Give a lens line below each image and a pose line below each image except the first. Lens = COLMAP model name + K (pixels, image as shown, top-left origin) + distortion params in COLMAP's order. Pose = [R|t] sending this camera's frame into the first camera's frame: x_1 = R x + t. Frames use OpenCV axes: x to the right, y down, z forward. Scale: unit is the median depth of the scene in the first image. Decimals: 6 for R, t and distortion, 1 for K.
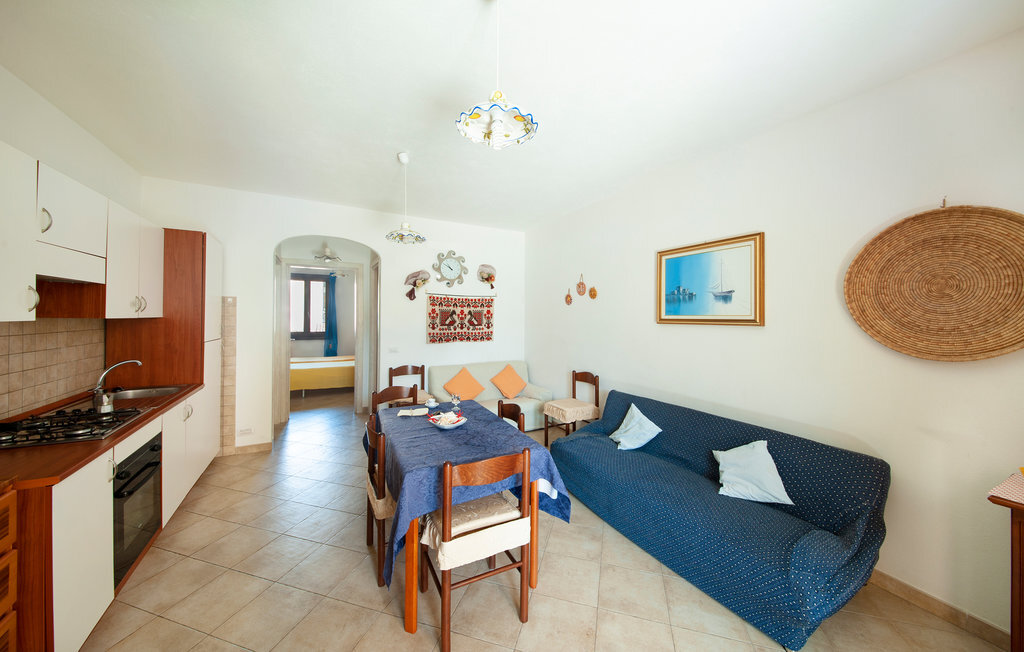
lens RADIAL K [[355.4, 0, 506.6], [0, 355.4, 318.5], [0, 0, 1]] dist [0.013664, -0.001546]
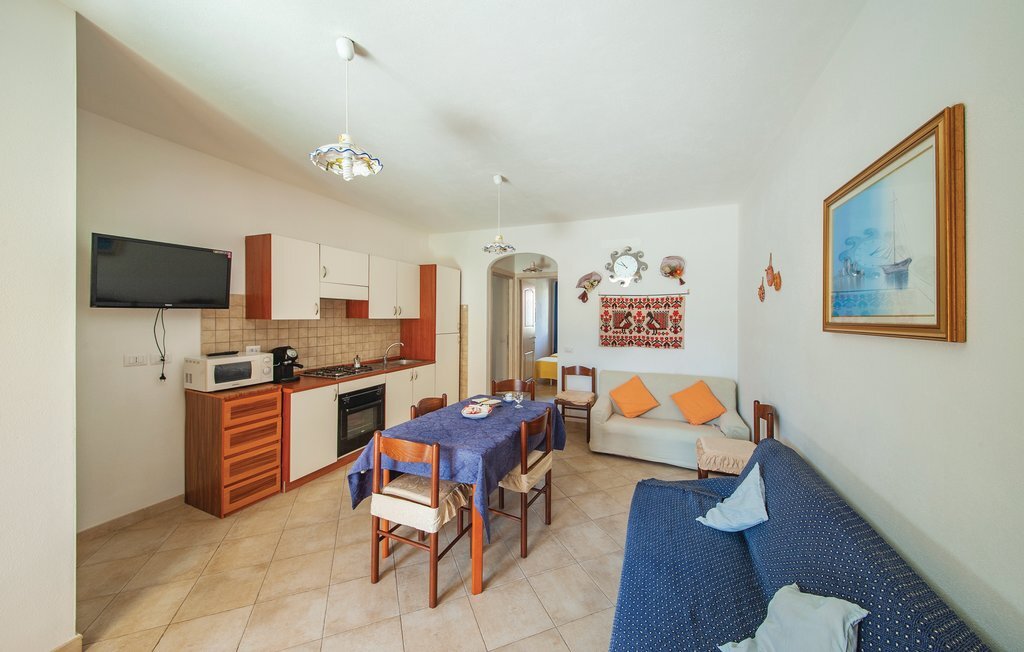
lens RADIAL K [[355.4, 0, 514.5], [0, 355.4, 321.2], [0, 0, 1]] dist [0.013664, -0.001546]
pose [[0.633721, 0.007764, -0.773523, 0.539361], [-0.008725, 0.999958, 0.002889, 0.001194], [0.773512, 0.004919, 0.633762, 0.276665]]
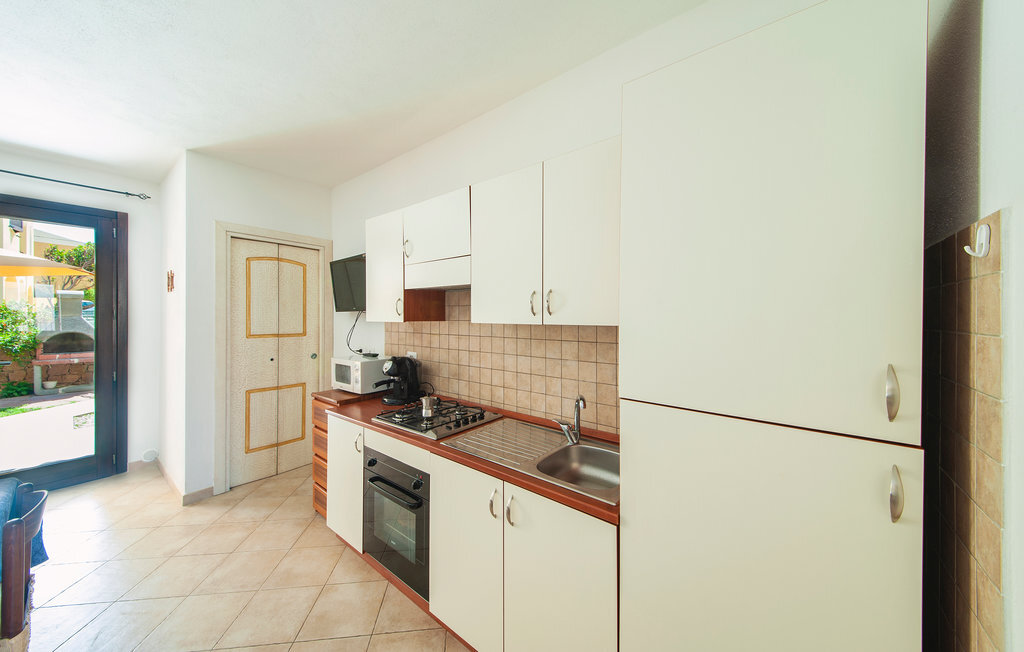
lens RADIAL K [[355.4, 0, 516.0], [0, 355.4, 316.2], [0, 0, 1]] dist [0.013664, -0.001546]
pose [[-0.916968, -0.010489, -0.398822, -0.579814], [-0.014294, 0.999876, 0.006568, -0.015951], [0.398704, 0.011724, -0.917005, 1.230942]]
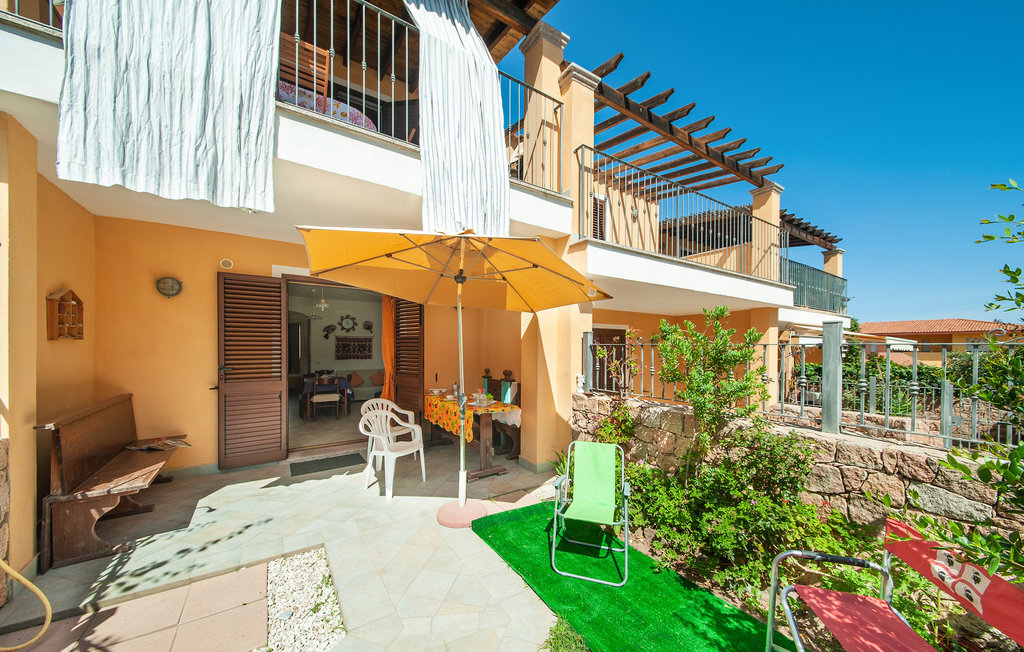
lens RADIAL K [[355.4, 0, 509.9], [0, 355.4, 346.9], [0, 0, 1]] dist [0.013664, -0.001546]
pose [[0.996709, -0.007798, 0.080682, 0.883981], [0.009084, 0.999837, -0.015585, 0.051543], [-0.080548, 0.016267, 0.996618, -1.637338]]
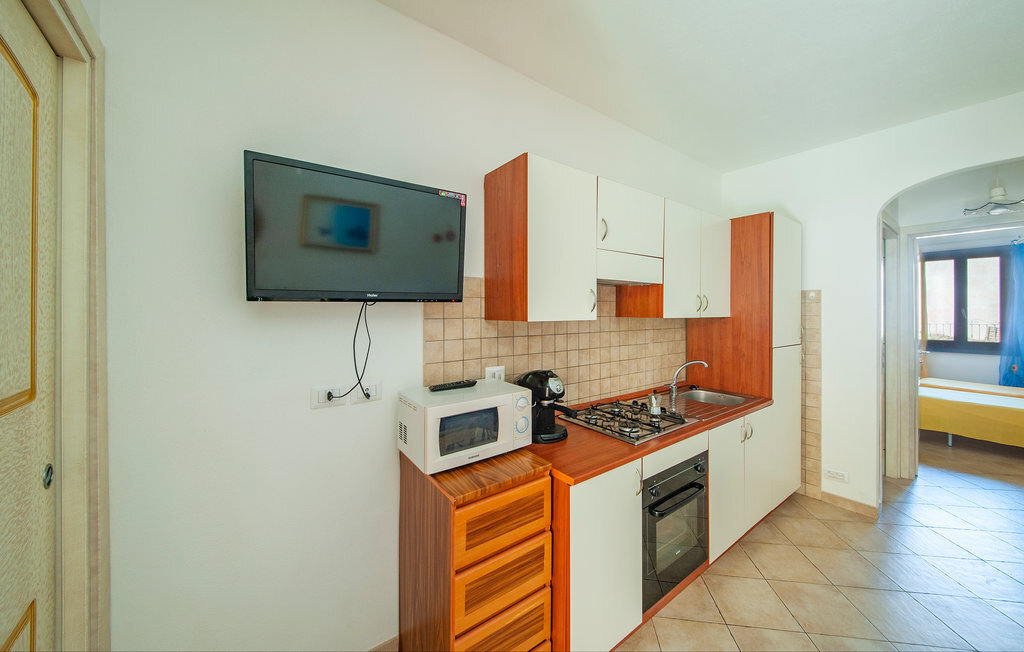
lens RADIAL K [[356.4, 0, 495.5], [0, 356.4, 308.1], [0, 0, 1]] dist [-0.015630, -0.001492]
pose [[0.116708, -0.022168, -0.992919, -0.123008], [-0.005685, 0.999720, -0.022988, -0.001512], [0.993150, 0.008328, 0.116549, 0.280481]]
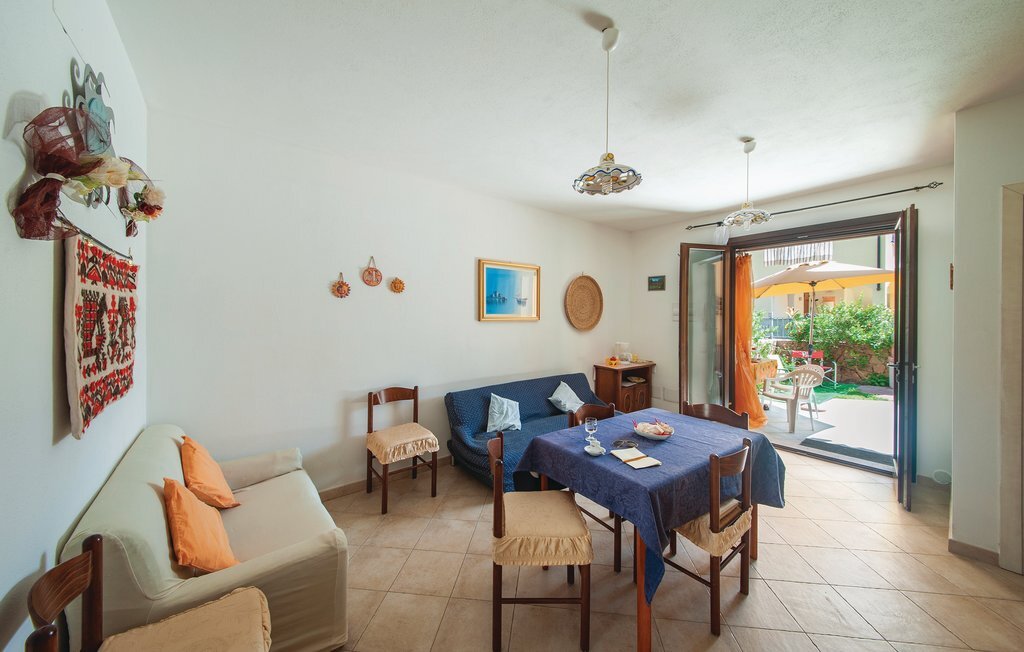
lens RADIAL K [[355.4, 0, 515.8], [0, 355.4, 318.7], [0, 0, 1]] dist [0.013664, -0.001546]
pose [[-0.198403, -0.017261, 0.979969, -0.713227], [0.003359, 0.999827, 0.018291, -0.014745], [-0.980115, 0.006921, -0.198310, 1.096686]]
